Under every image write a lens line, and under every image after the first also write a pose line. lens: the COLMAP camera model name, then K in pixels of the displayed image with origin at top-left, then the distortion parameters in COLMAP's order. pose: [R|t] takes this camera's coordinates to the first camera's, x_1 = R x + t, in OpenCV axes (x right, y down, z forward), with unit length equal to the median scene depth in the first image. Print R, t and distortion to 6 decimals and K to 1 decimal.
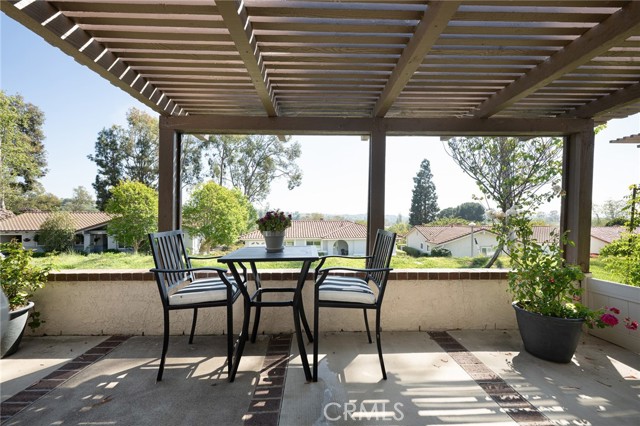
lens RADIAL K [[249.5, 0, 318.2], [0, 249.5, 217.5], [0, 0, 1]] dist [-0.001639, 0.000583]
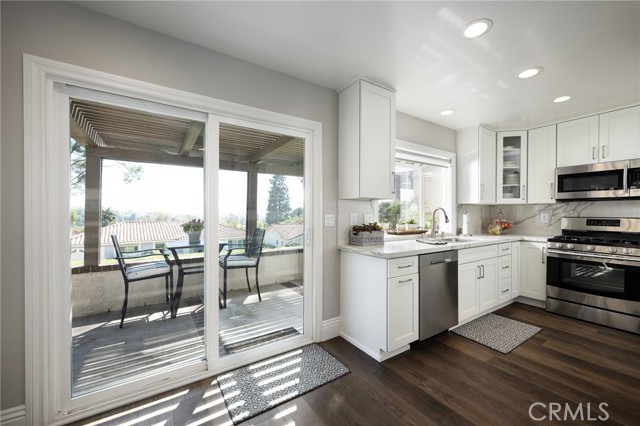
lens RADIAL K [[249.5, 0, 317.4], [0, 249.5, 212.1], [0, 0, 1]] dist [-0.001639, 0.000583]
pose [[0.850286, 0.003453, 0.526310, -0.011683], [0.005812, 0.999856, -0.015950, -0.001209], [-0.526289, 0.016621, 0.850143, -0.027676]]
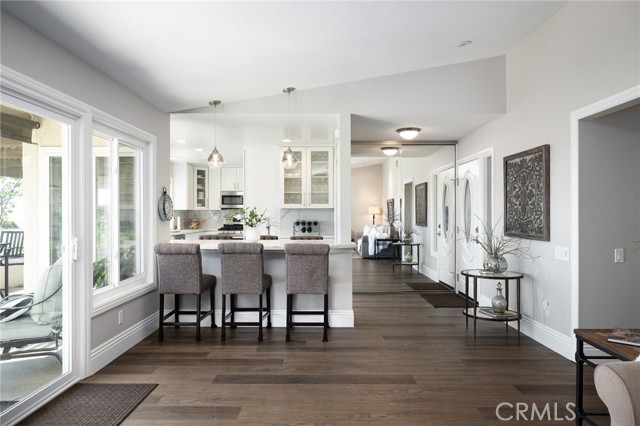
lens RADIAL K [[424.9, 0, 317.7], [0, 424.9, 215.6], [0, 0, 1]] dist [-0.006585, -0.001438]
pose [[0.021165, -0.003920, 0.999768, -0.102854], [0.012559, 0.999914, 0.003654, -0.001650], [-0.999697, 0.012478, 0.021213, -0.049916]]
